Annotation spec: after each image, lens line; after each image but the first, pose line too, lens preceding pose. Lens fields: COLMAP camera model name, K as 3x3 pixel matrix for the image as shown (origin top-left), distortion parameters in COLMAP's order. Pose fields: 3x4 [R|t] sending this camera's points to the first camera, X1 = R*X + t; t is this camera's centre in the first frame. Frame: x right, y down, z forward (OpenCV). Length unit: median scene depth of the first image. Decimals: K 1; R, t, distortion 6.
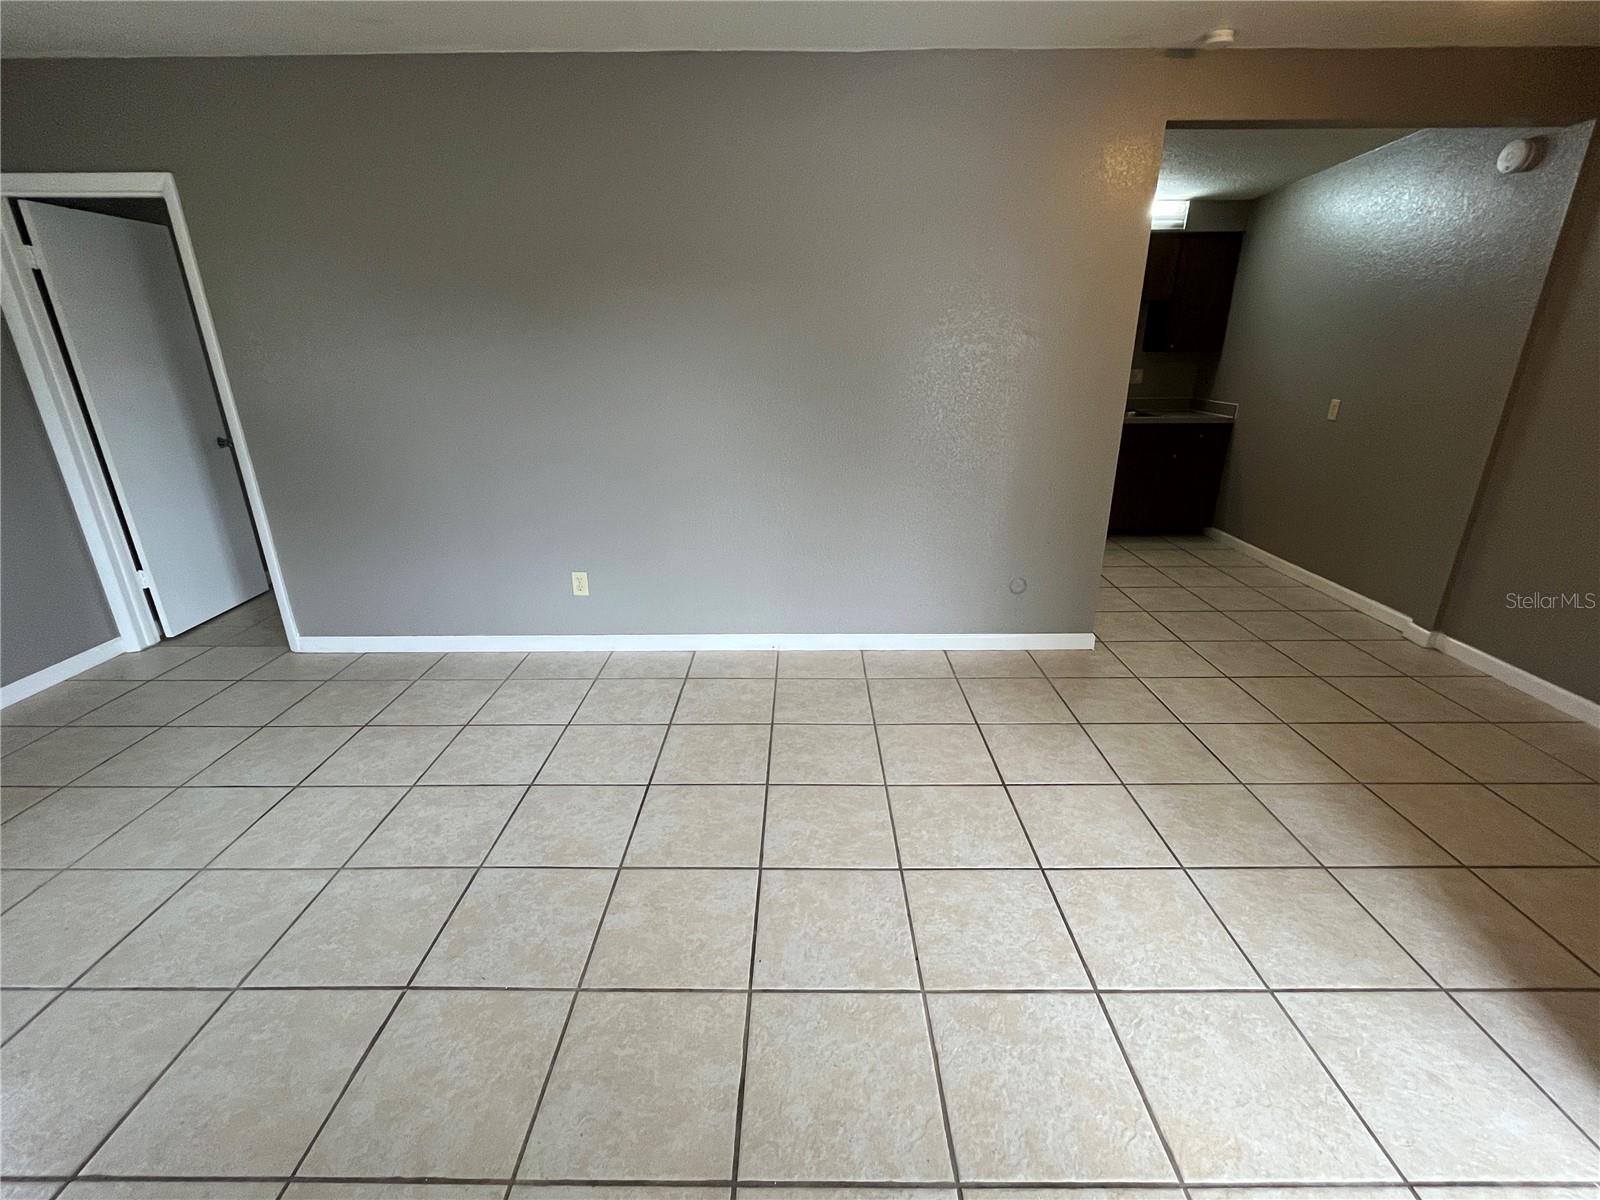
lens RADIAL K [[706.1, 0, 800.1], [0, 706.1, 594.9], [0, 0, 1]] dist [-0.004445, -0.000755]
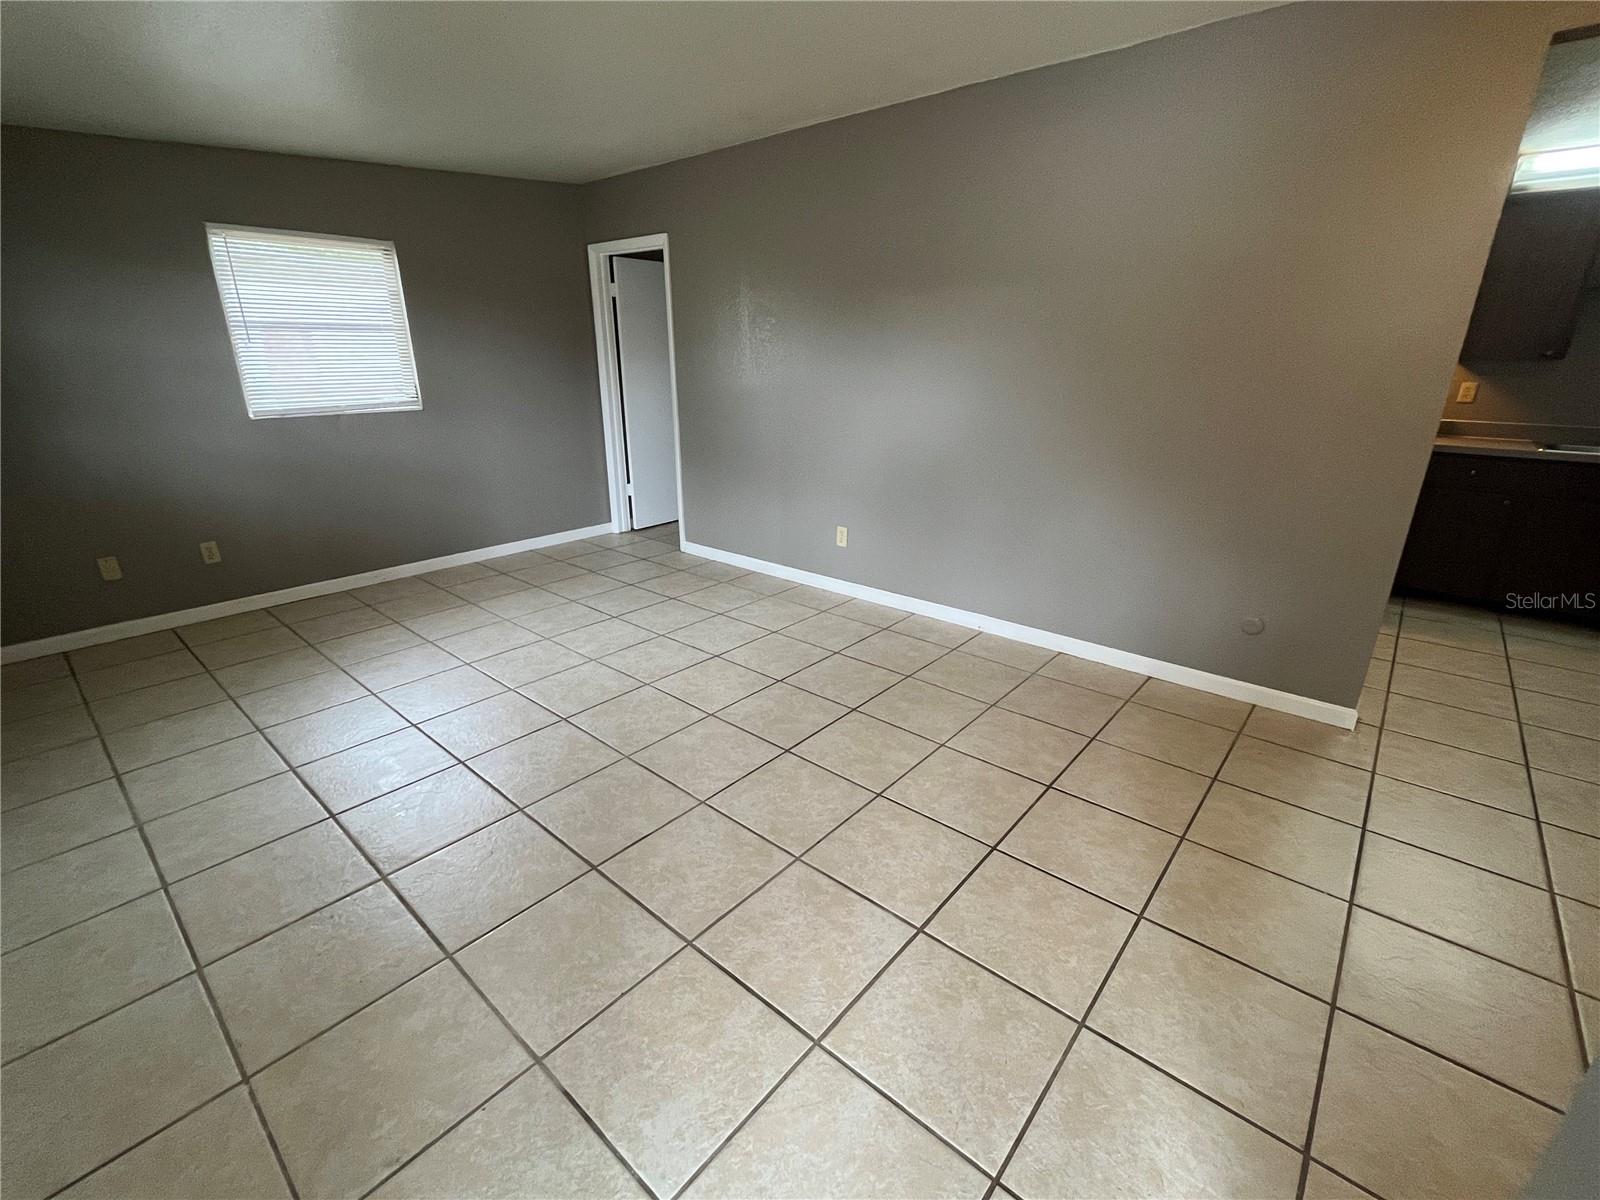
lens RADIAL K [[706.1, 0, 804.1], [0, 706.1, 599.5], [0, 0, 1]] dist [-0.004445, -0.000755]
pose [[0.760908, 0.220187, -0.610358, 0.478977], [-0.223767, 0.972003, 0.071690, 0.019558], [0.609055, 0.082028, 0.788875, 0.000318]]
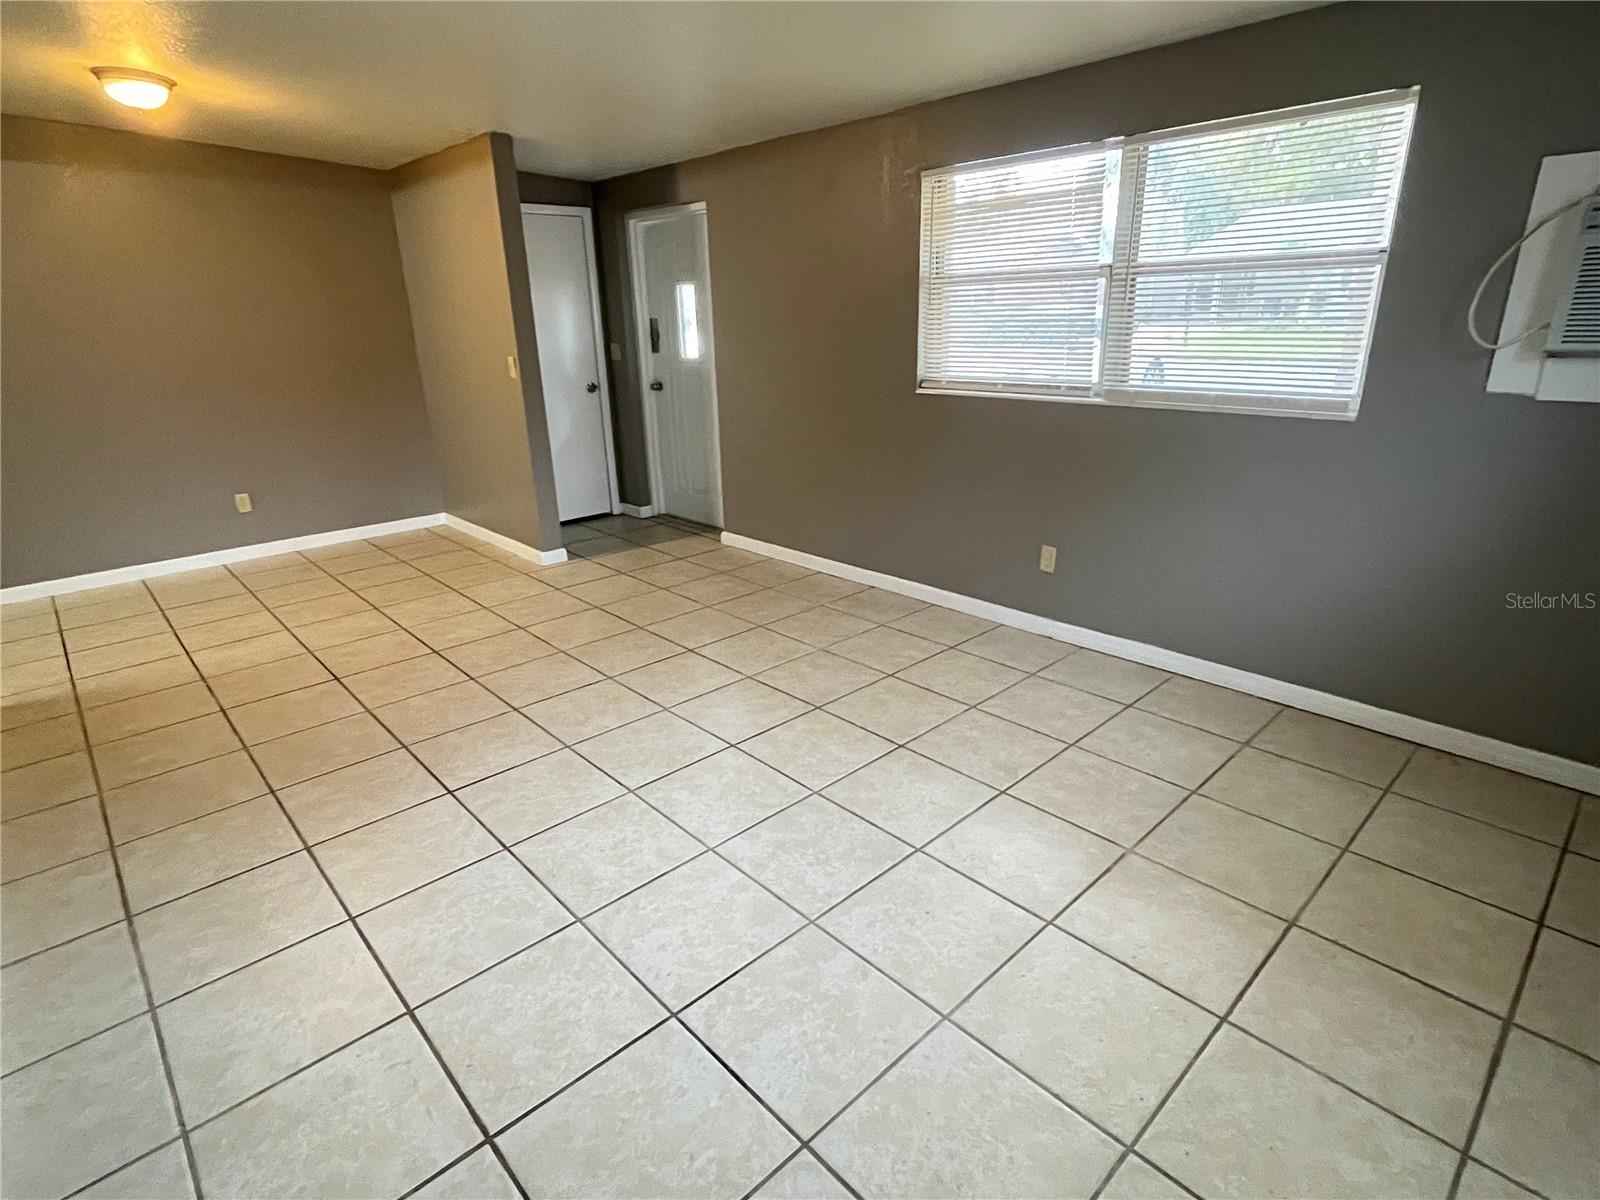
lens RADIAL K [[816.6, 0, 796.2], [0, 816.6, 596.1], [0, 0, 1]] dist [-0.004342, -0.000215]
pose [[-0.680757, -0.224871, 0.697139, -1.006186], [0.271740, 0.806276, 0.525429, -0.310126], [-0.680241, 0.547130, -0.487772, 0.897534]]
